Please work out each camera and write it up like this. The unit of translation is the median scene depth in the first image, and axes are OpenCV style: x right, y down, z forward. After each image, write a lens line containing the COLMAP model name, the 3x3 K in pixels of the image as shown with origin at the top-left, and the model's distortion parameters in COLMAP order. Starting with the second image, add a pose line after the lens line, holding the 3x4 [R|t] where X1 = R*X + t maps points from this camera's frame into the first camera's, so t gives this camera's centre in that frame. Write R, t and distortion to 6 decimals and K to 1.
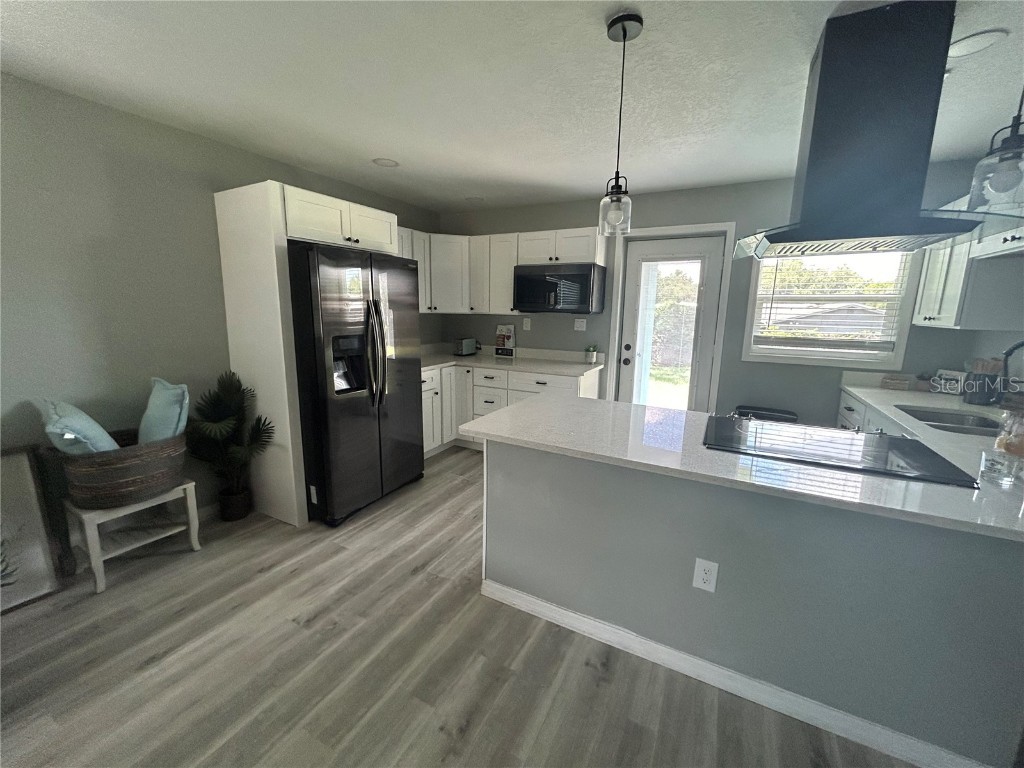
lens RADIAL K [[411.0, 0, 510.4], [0, 411.0, 381.9], [0, 0, 1]] dist [-0.002469, 0.001236]
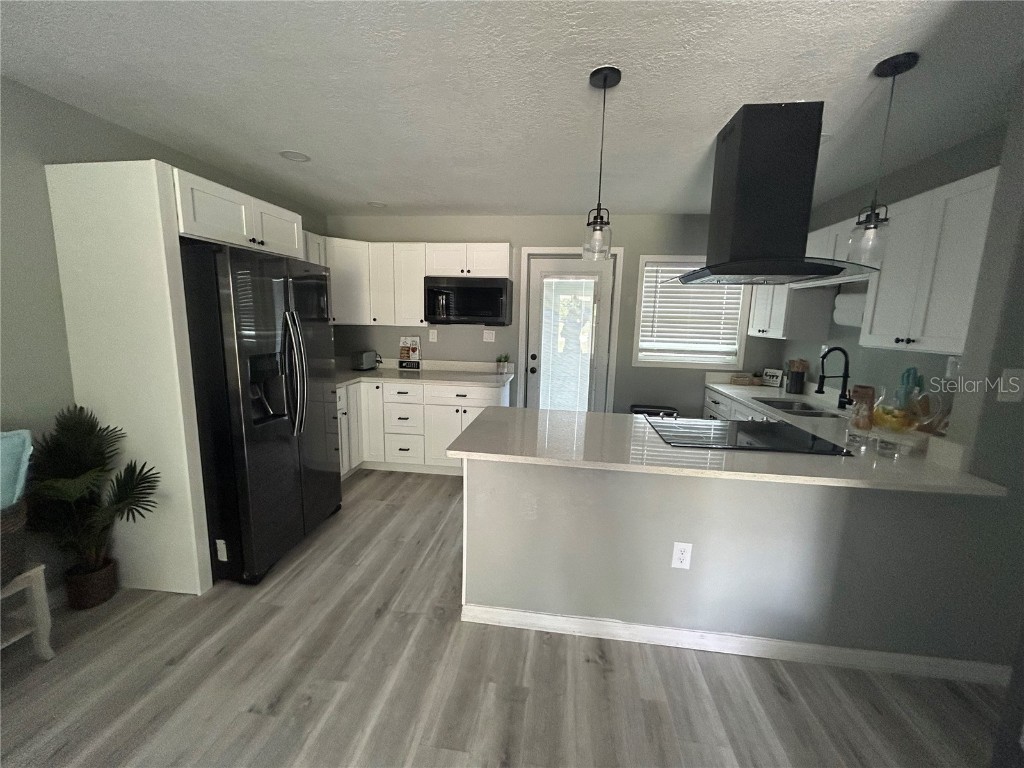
lens RADIAL K [[411.0, 0, 510.6], [0, 411.0, 381.7], [0, 0, 1]] dist [-0.002469, 0.001236]
pose [[0.937139, -0.047458, 0.345714, -0.210023], [0.053215, 0.998557, -0.007177, -0.023085], [-0.344875, 0.025123, 0.938312, 0.034547]]
